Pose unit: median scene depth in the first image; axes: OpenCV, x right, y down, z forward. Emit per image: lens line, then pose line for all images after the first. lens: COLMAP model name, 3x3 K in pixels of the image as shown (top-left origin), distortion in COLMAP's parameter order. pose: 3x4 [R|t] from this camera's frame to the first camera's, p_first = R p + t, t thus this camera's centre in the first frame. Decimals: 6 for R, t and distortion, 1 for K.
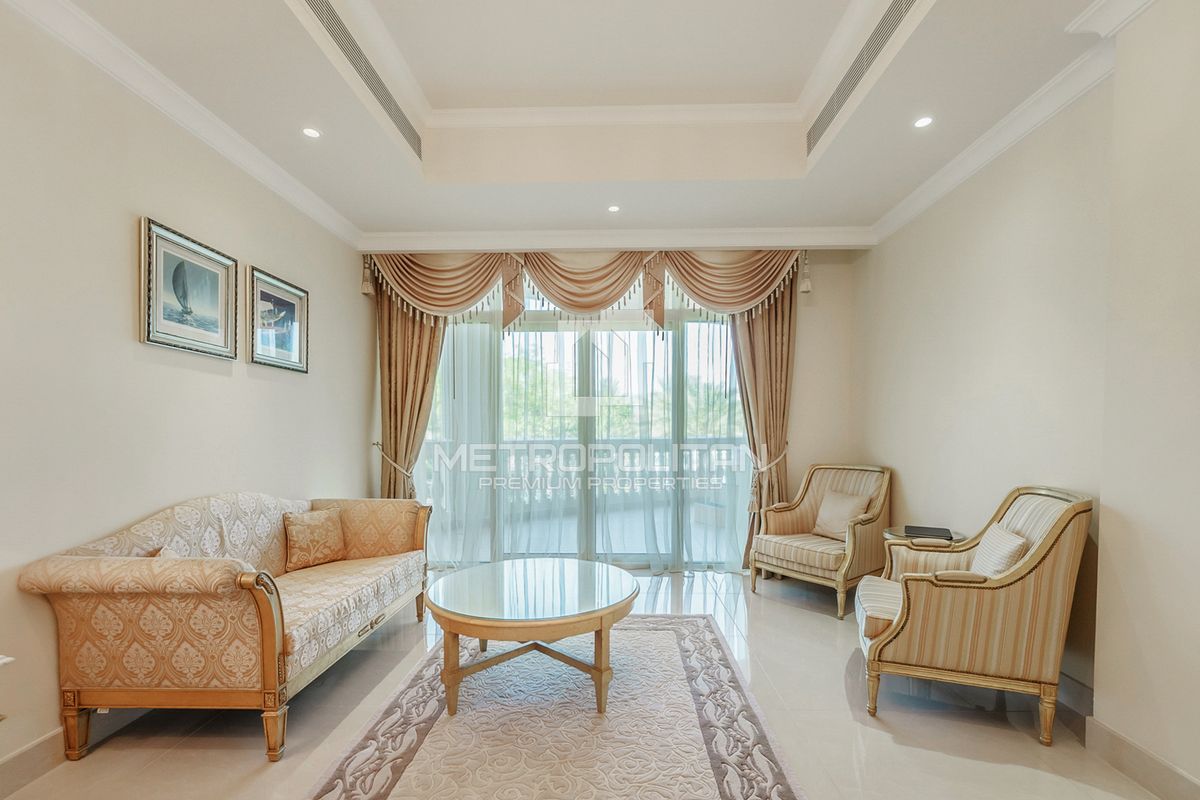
lens RADIAL K [[507.8, 0, 625.2], [0, 507.8, 439.3], [0, 0, 1]] dist [-0.001855, 0.000046]
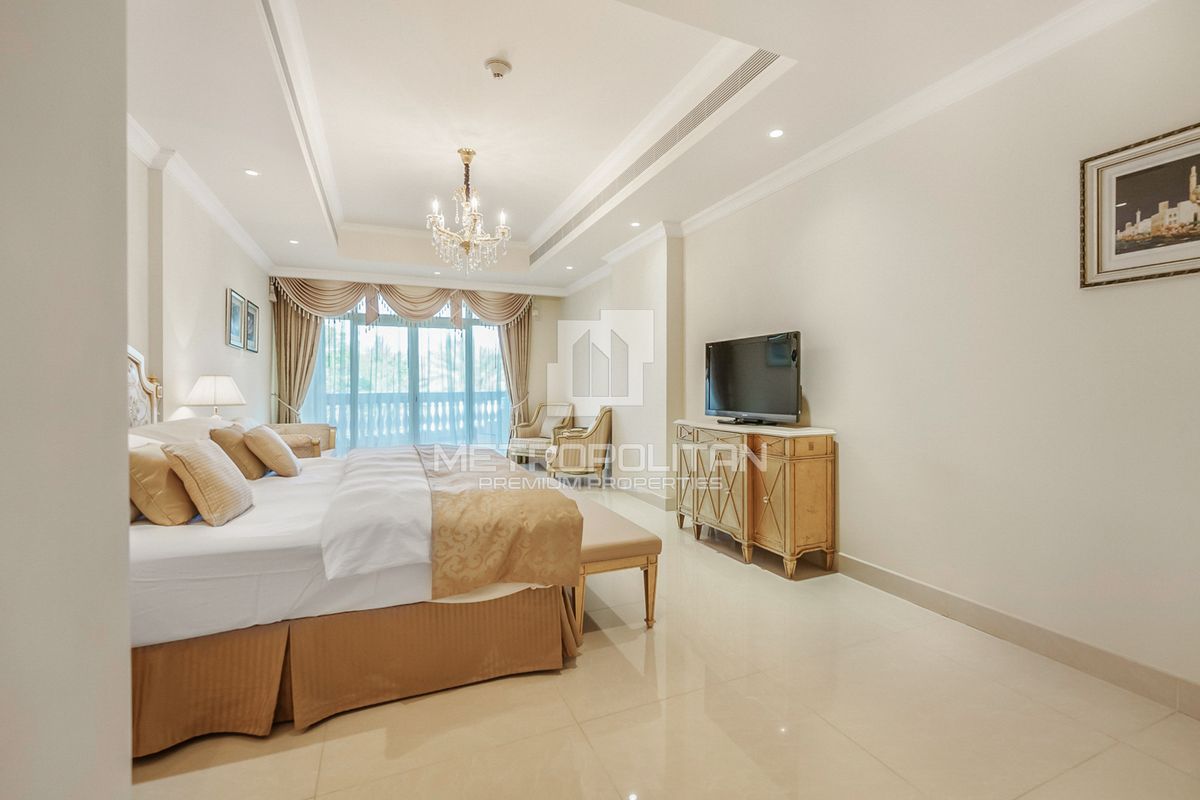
lens RADIAL K [[507.8, 0, 605.8], [0, 507.8, 399.7], [0, 0, 1]] dist [-0.001855, 0.000046]
pose [[0.917031, -0.010660, 0.398673, -0.186590], [0.005439, 0.999884, 0.014225, 0.011124], [-0.398779, -0.010877, 0.916983, -0.931755]]
